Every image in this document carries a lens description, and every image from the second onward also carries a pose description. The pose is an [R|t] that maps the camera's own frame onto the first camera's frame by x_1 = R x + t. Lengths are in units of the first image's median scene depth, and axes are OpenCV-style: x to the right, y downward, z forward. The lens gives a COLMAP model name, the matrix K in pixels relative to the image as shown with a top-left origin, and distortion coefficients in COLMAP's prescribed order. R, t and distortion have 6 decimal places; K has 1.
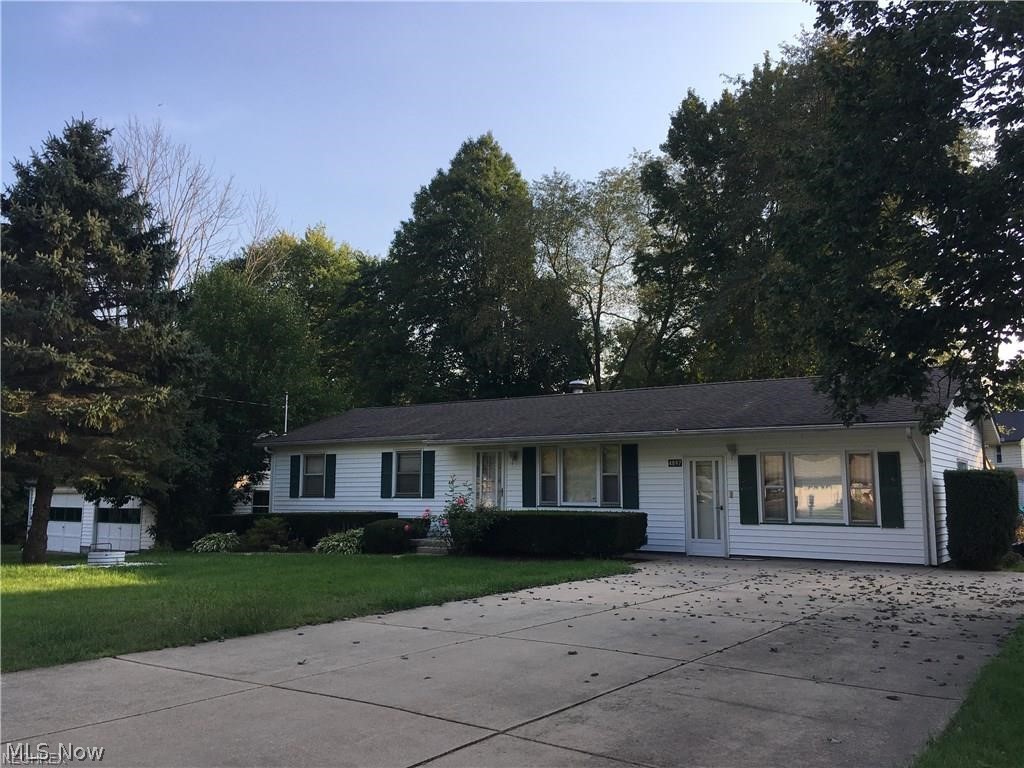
lens RADIAL K [[860.7, 0, 512.0], [0, 860.7, 387.1], [0, 0, 1]] dist [0.002088, -0.015889]
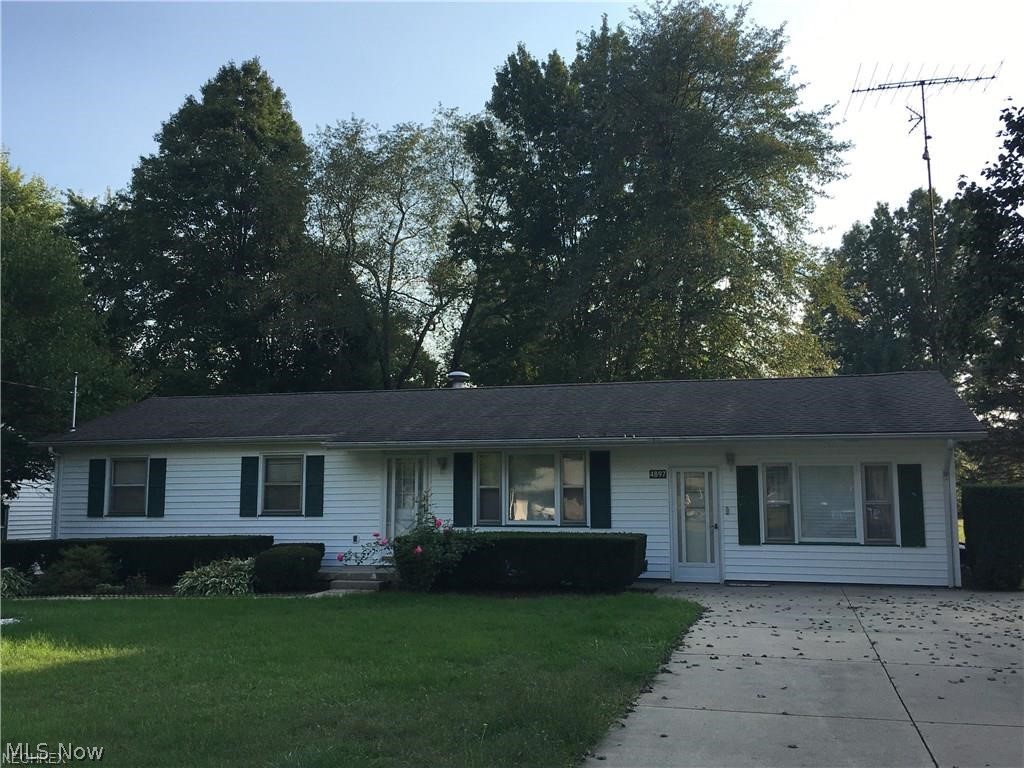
lens RADIAL K [[993.0, 0, 511.9], [0, 993.0, 380.4], [0, 0, 1]] dist [0.012907, 0.000000]
pose [[0.940665, 0.038993, 0.337088, -0.221513], [-0.037978, 0.999232, -0.009608, 0.008105], [-0.337204, -0.003765, 0.941424, 0.095393]]
